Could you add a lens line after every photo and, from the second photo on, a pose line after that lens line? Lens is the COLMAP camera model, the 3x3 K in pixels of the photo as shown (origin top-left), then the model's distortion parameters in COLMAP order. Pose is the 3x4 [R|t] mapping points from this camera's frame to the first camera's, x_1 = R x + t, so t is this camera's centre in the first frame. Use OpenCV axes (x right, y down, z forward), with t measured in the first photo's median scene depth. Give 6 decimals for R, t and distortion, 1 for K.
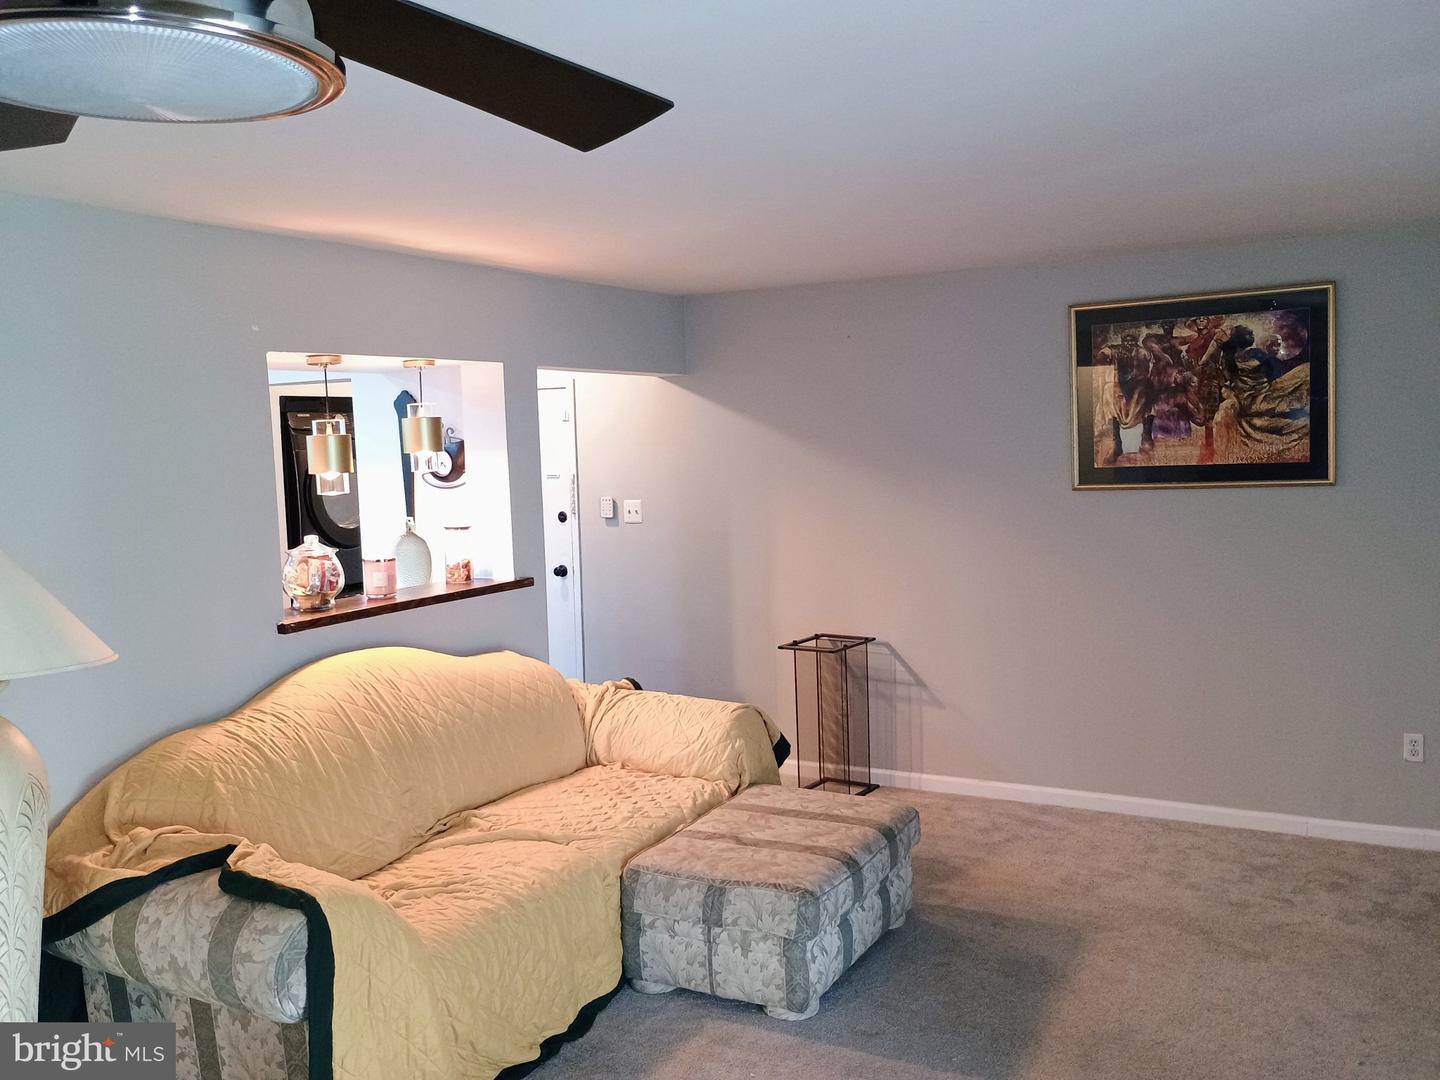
lens RADIAL K [[1294.3, 0, 725.1], [0, 1294.3, 550.1], [0, 0, 1]] dist [0.059794, -0.067974]
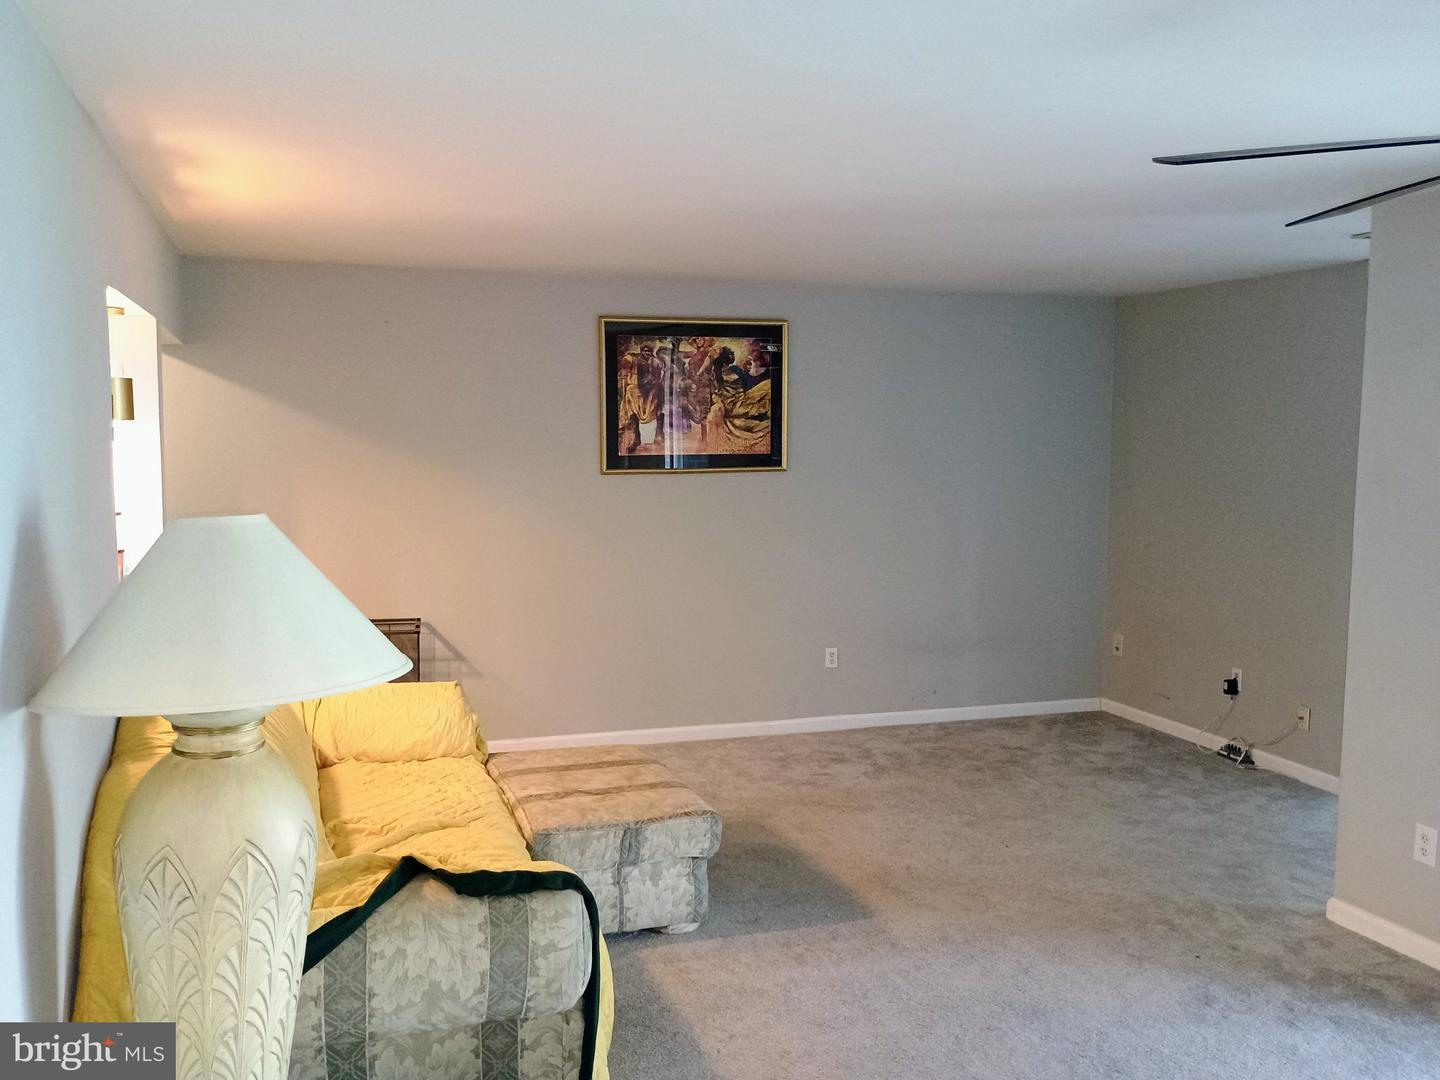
lens RADIAL K [[1288.5, 0, 720.0], [0, 1288.5, 540.0], [0, 0, 1]] dist [0.071027, -0.004289]
pose [[0.666421, -0.032227, 0.744879, -0.573665], [0.038875, 0.999208, 0.008451, 0.007767], [-0.744561, 0.023326, 0.667146, 0.161347]]
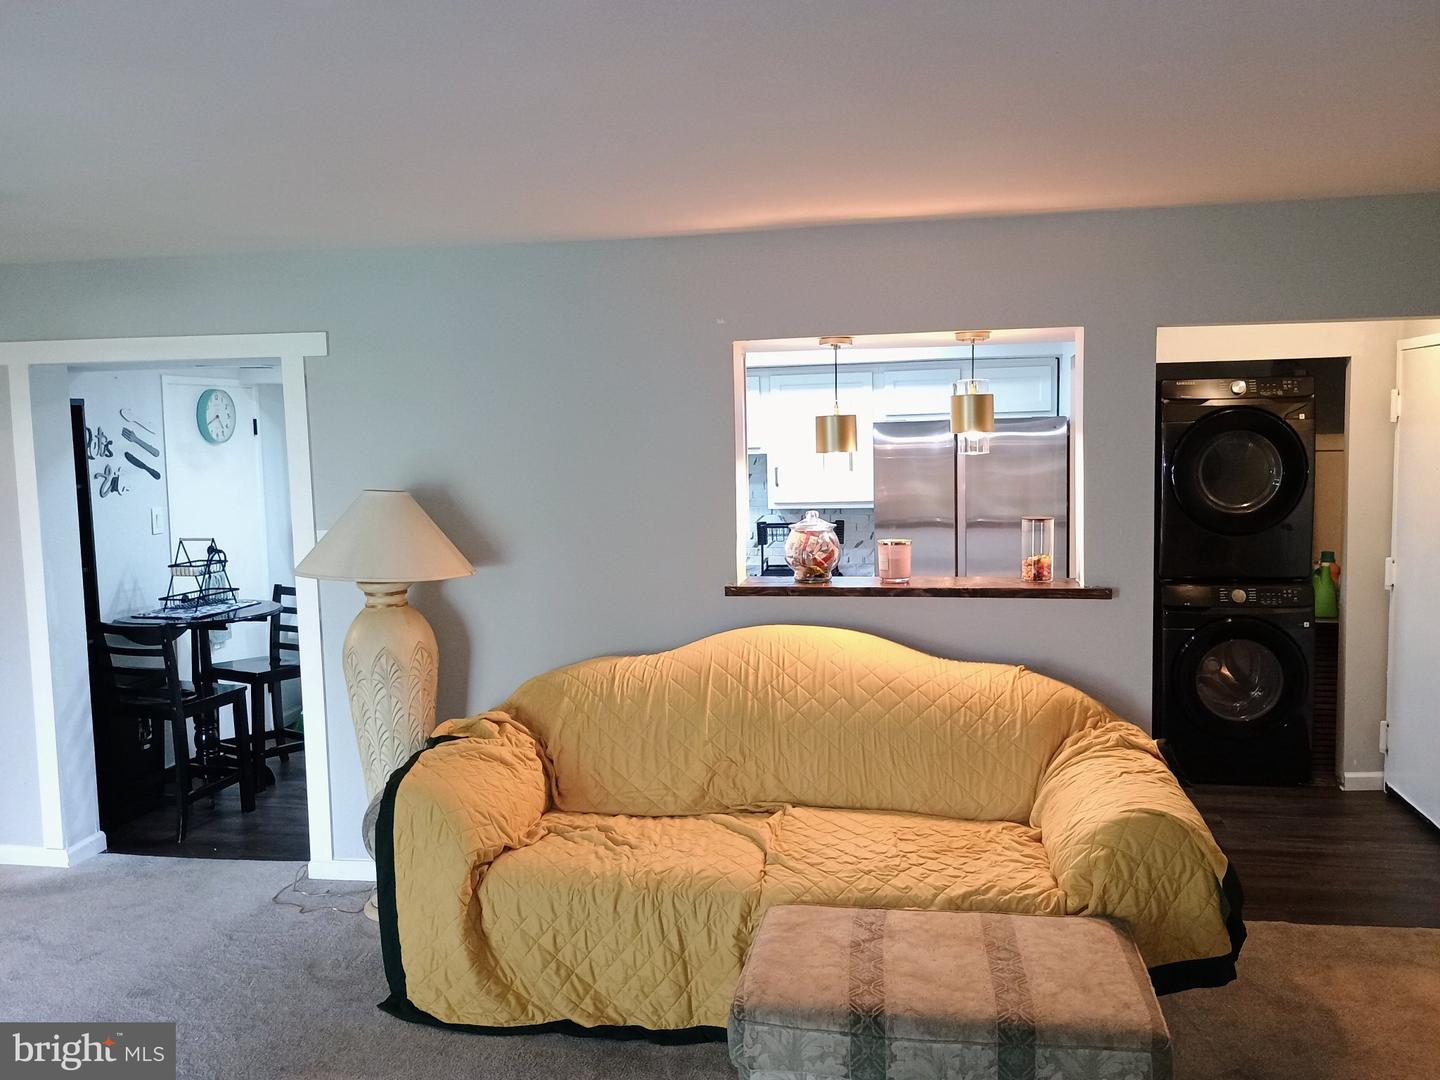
lens RADIAL K [[1288.5, 0, 720.0], [0, 1288.5, 540.0], [0, 0, 1]] dist [0.071027, -0.004289]
pose [[0.283395, 0.105709, -0.953159, 0.573532], [-0.075114, 0.993300, 0.087827, -0.064564], [0.956057, 0.046706, 0.289437, 0.545351]]
